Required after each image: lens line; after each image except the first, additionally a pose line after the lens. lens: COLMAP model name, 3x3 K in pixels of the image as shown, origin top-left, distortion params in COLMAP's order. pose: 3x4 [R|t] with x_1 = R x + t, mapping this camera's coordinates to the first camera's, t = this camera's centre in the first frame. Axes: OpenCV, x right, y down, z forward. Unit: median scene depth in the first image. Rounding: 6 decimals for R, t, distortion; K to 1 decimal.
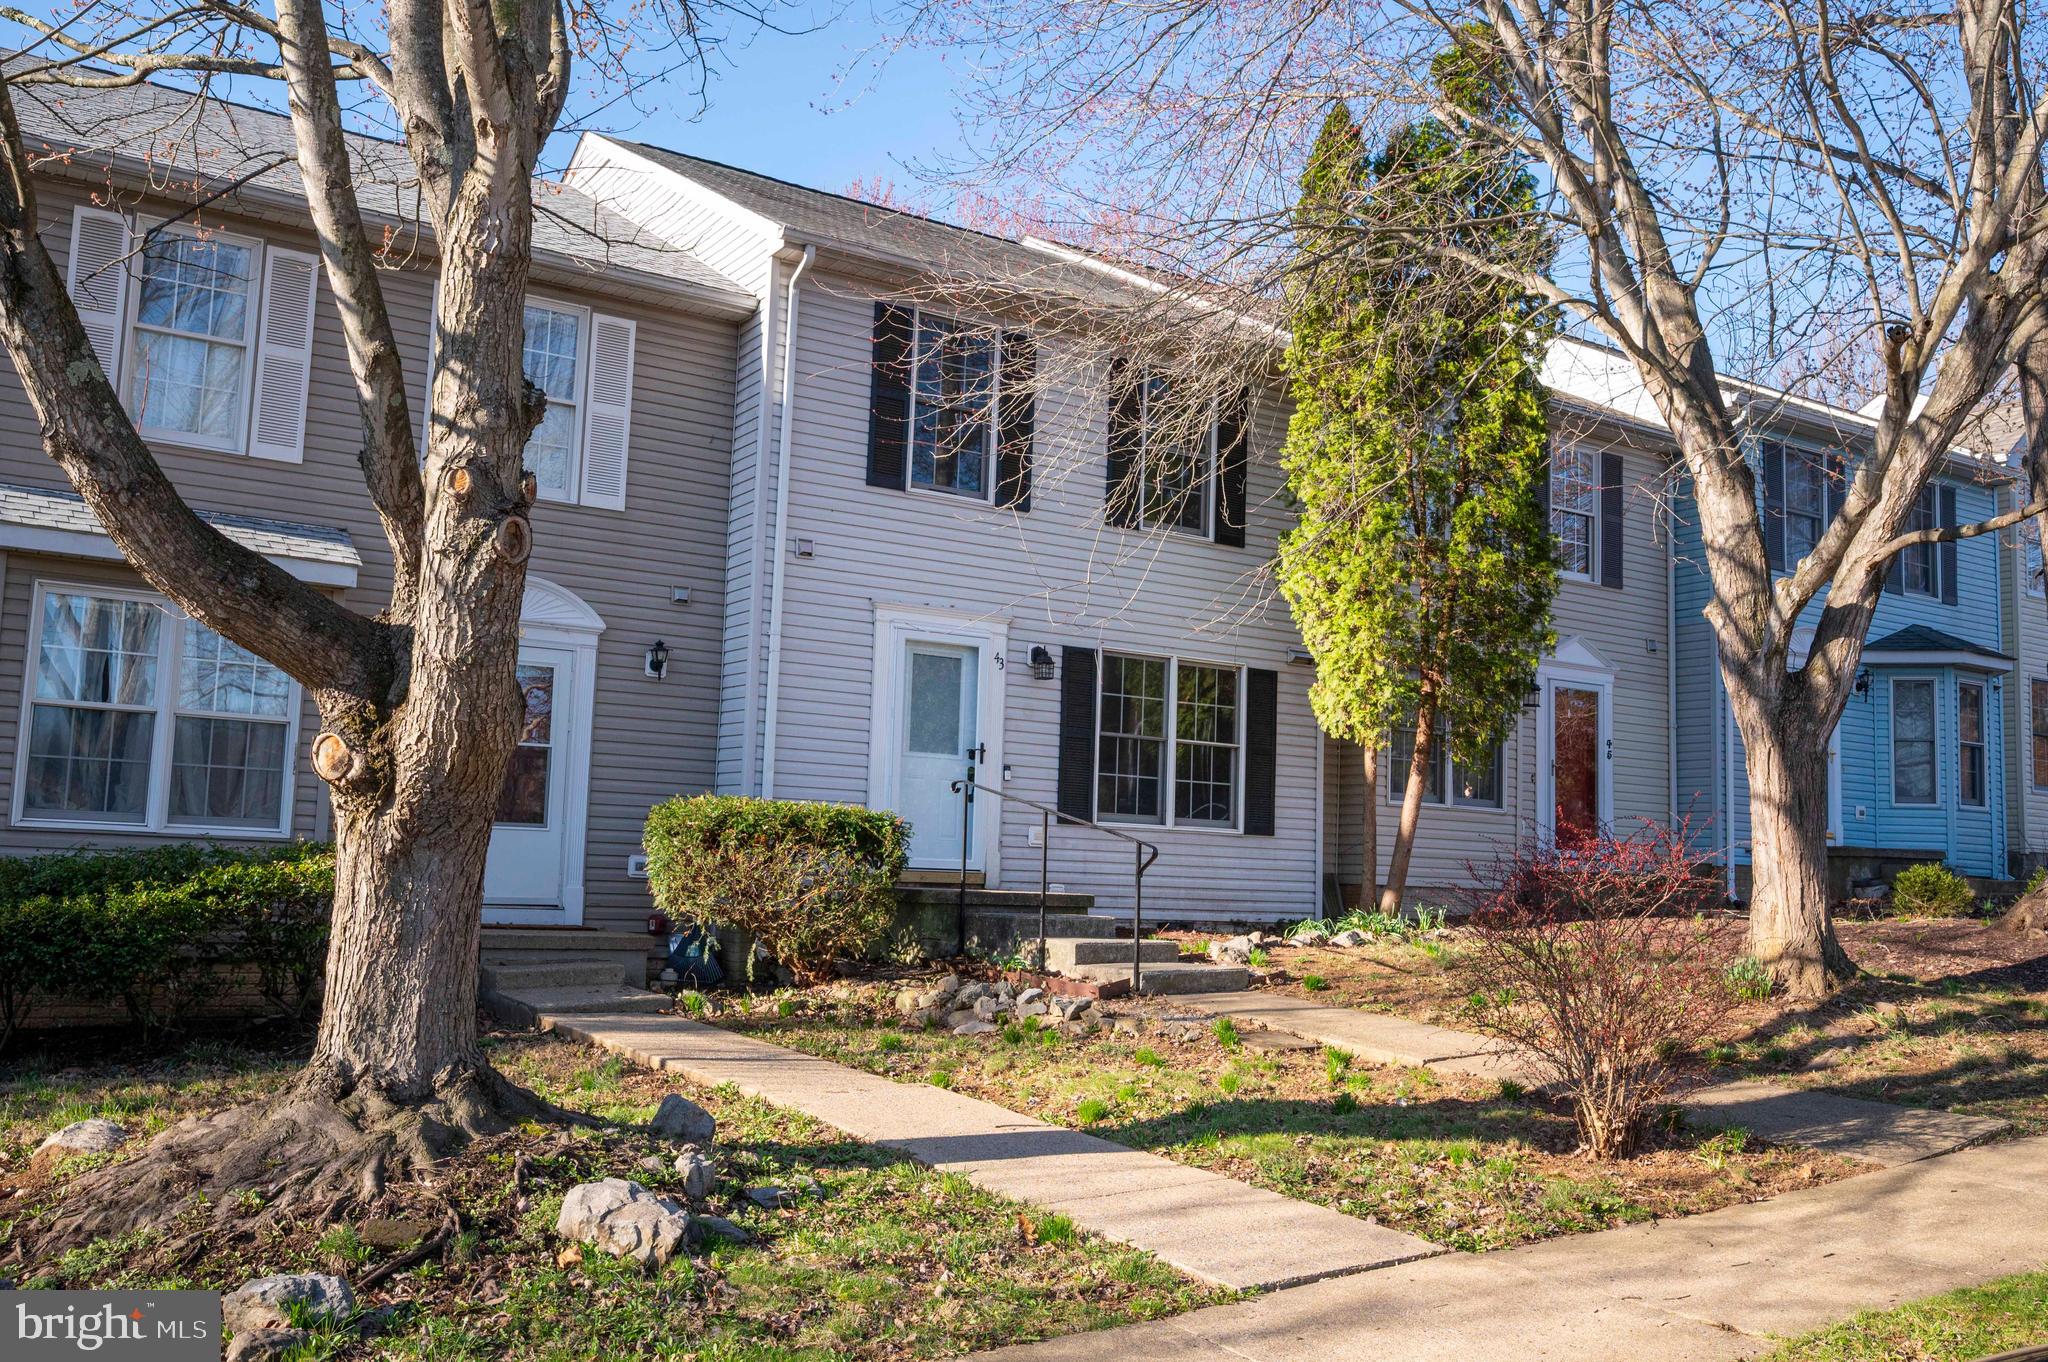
lens RADIAL K [[1771.2, 0, 1025.0], [0, 1771.2, 681.8], [0, 0, 1]] dist [-0.009121, 0.007379]
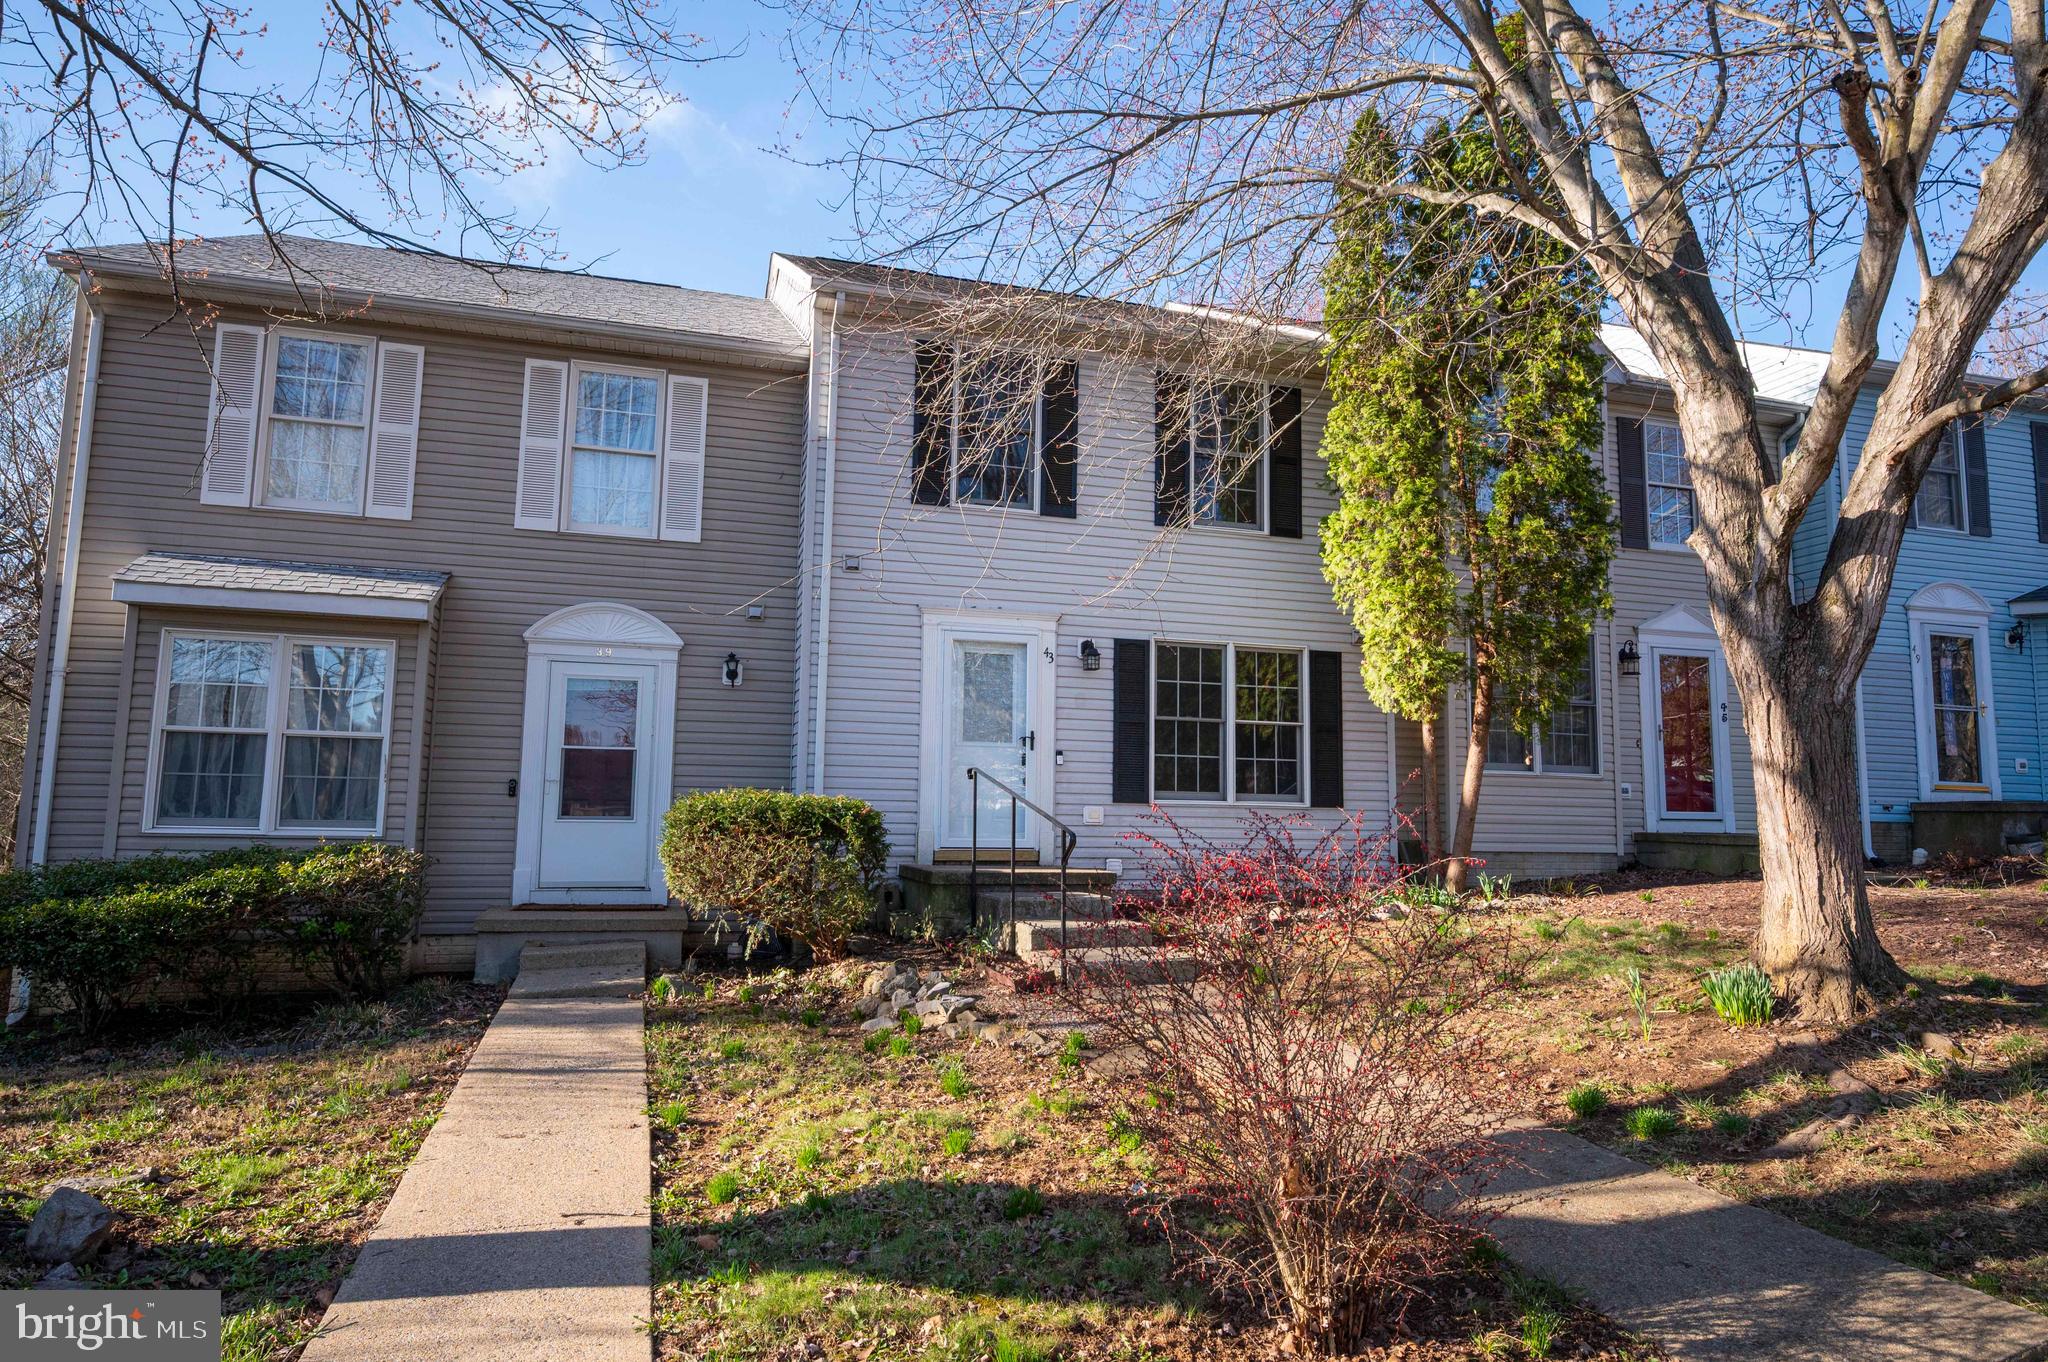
lens RADIAL K [[1232.5, 0, 1023.4], [0, 1232.5, 679.7], [0, 0, 1]] dist [-0.000887, -0.003125]
pose [[0.961715, -0.050418, -0.269372, 0.189058], [0.047868, 0.998725, -0.016034, 0.015861], [0.269837, 0.002526, 0.962903, 0.285105]]
